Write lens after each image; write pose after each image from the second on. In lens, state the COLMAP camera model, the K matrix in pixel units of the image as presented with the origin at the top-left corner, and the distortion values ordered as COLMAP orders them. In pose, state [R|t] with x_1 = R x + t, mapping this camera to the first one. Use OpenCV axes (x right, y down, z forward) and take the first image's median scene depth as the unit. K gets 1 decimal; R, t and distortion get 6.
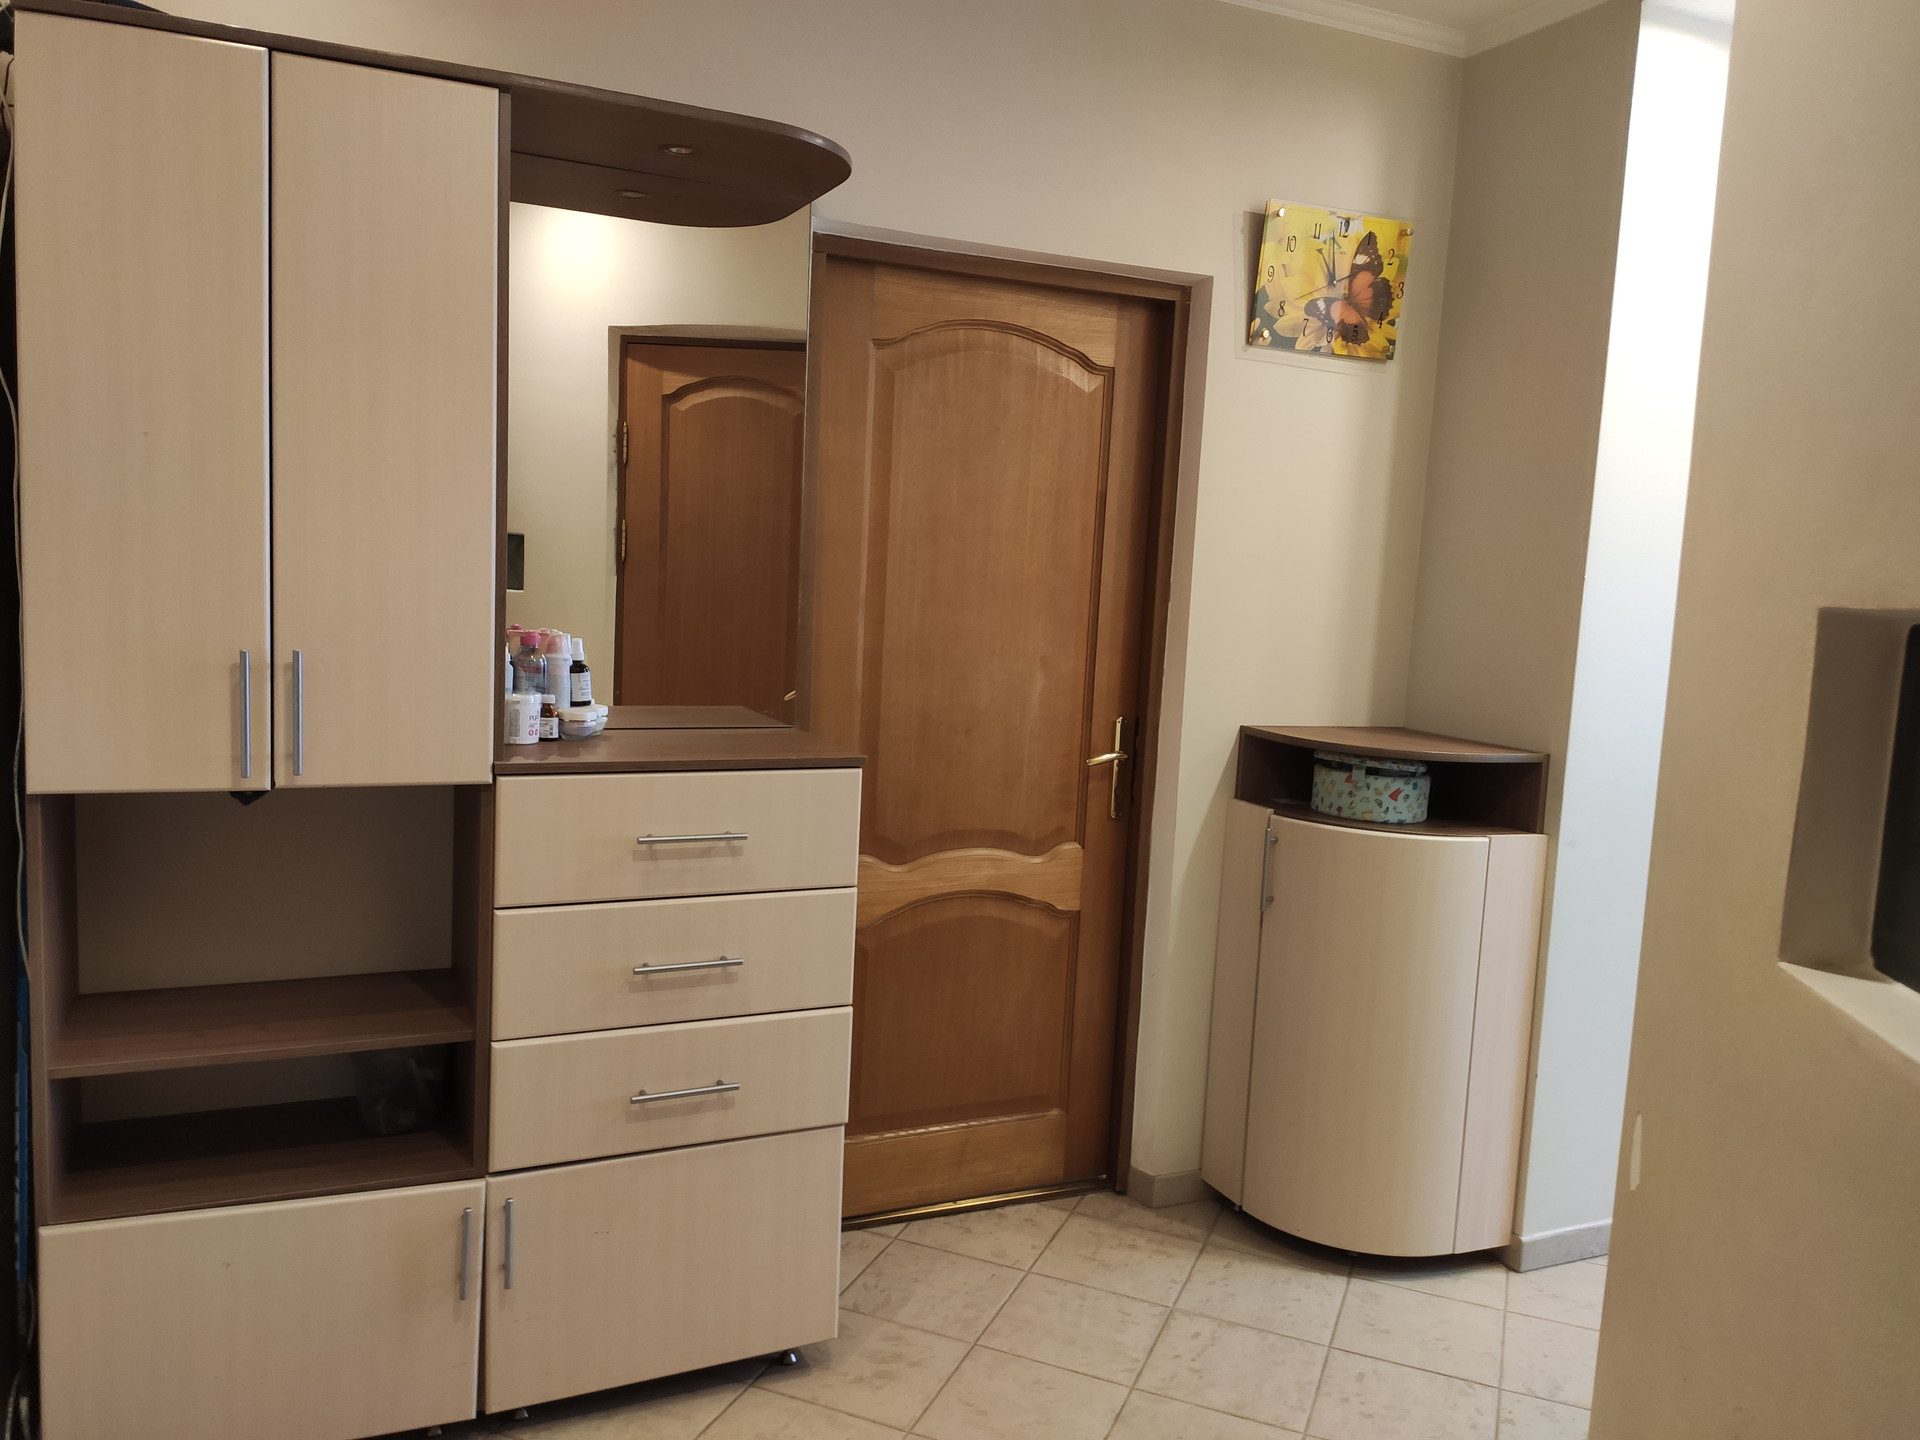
lens RADIAL K [[1447.0, 0, 963.3], [0, 1447.0, 714.3], [0, 0, 1]] dist [0.064919, -0.005110]
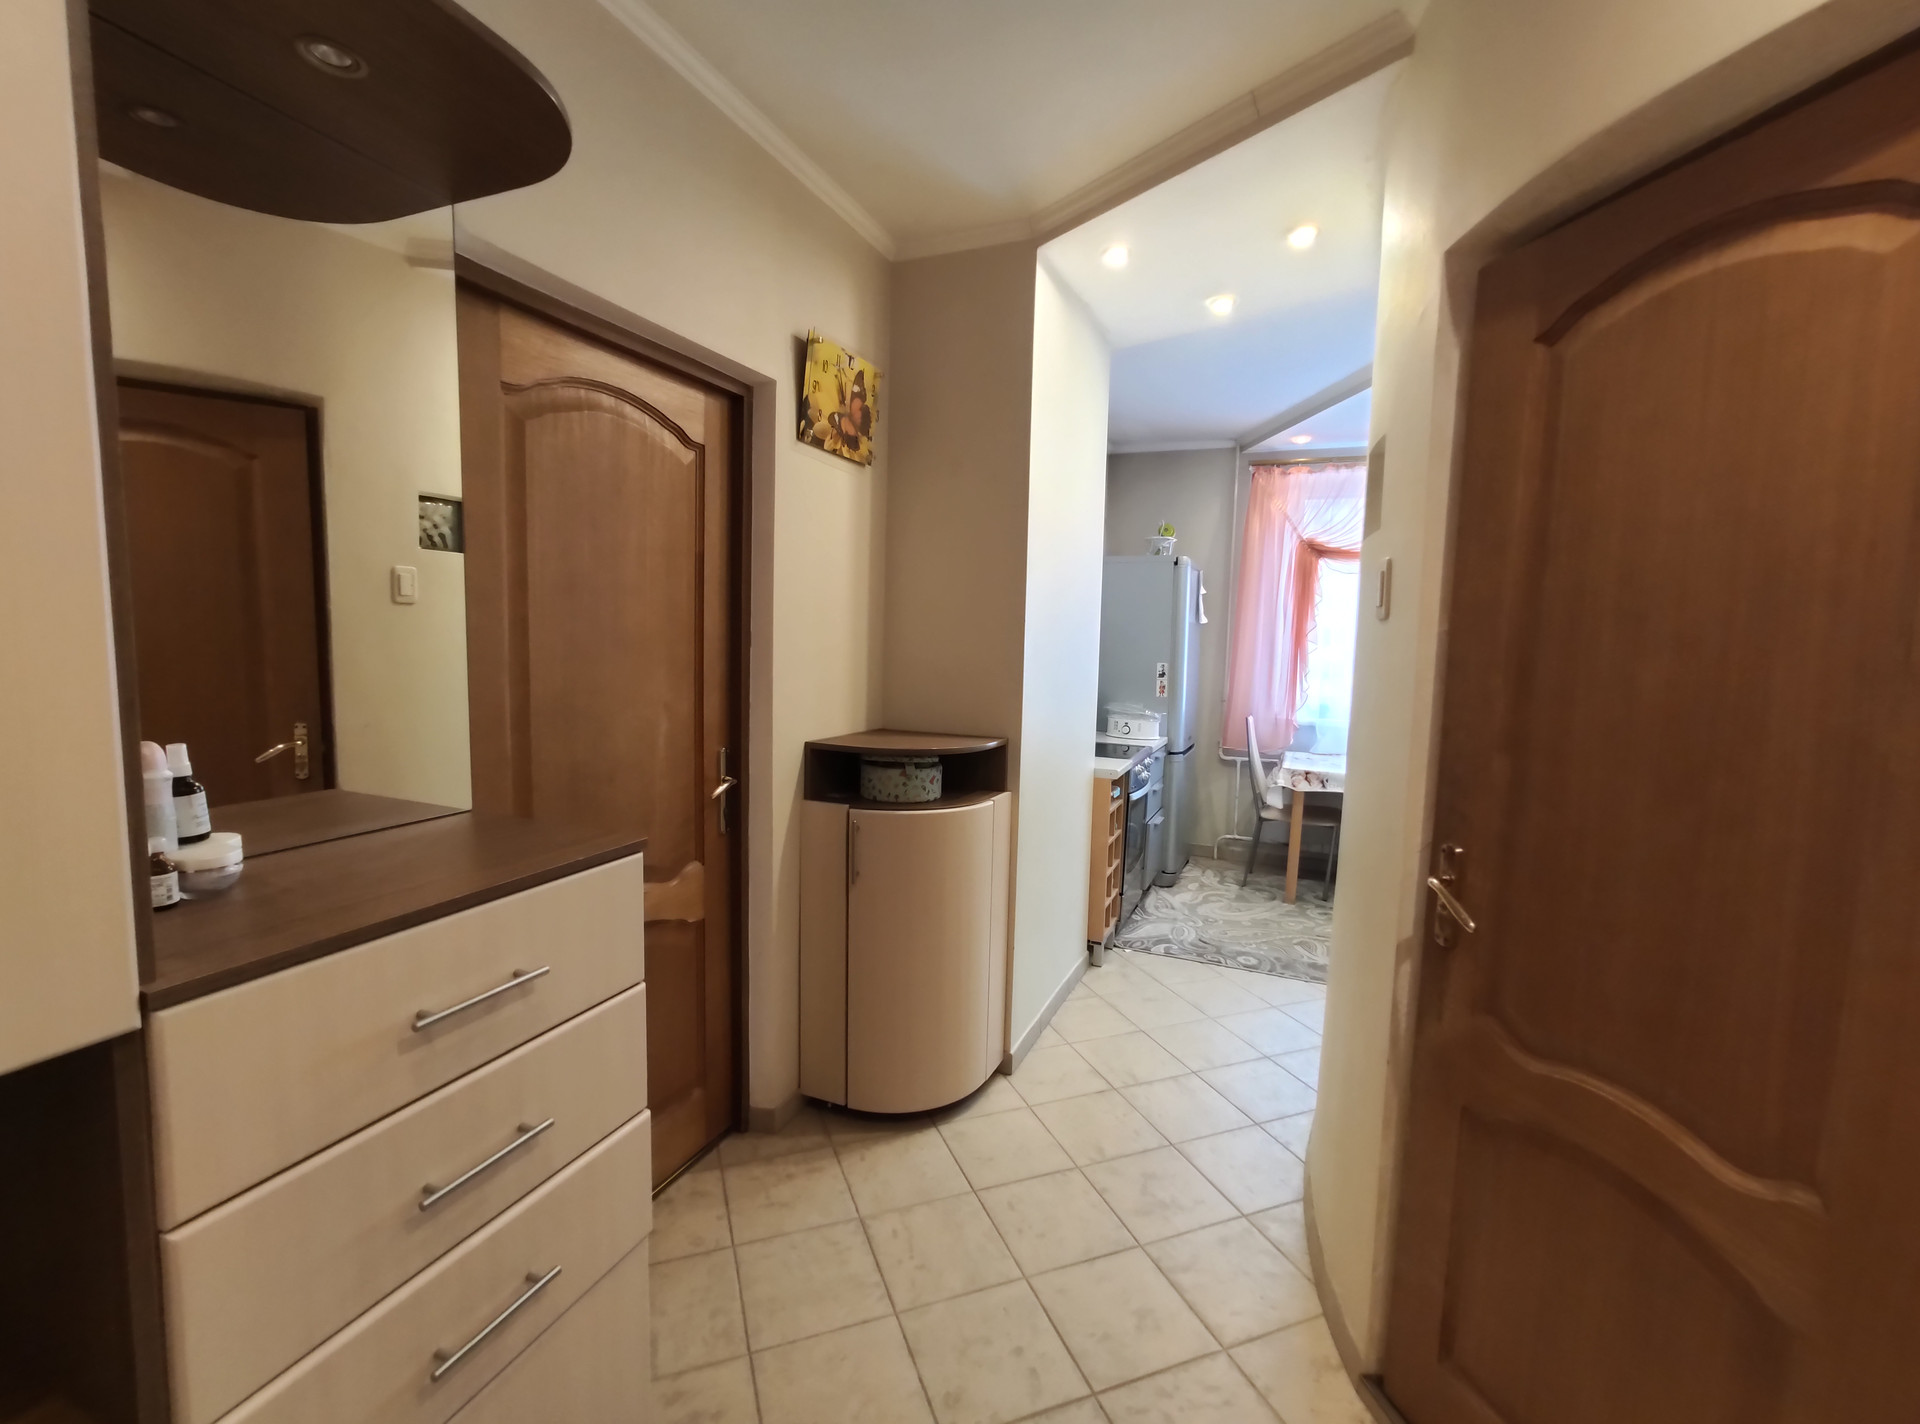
lens RADIAL K [[836.1, 0, 952.0], [0, 836.1, 712.5], [0, 0, 1]] dist [-0.043026, 0.032920]
pose [[0.732970, -0.095089, 0.673583, -0.212931], [0.080745, 0.995343, 0.052648, -0.047929], [-0.675452, 0.015799, 0.737235, 0.389885]]
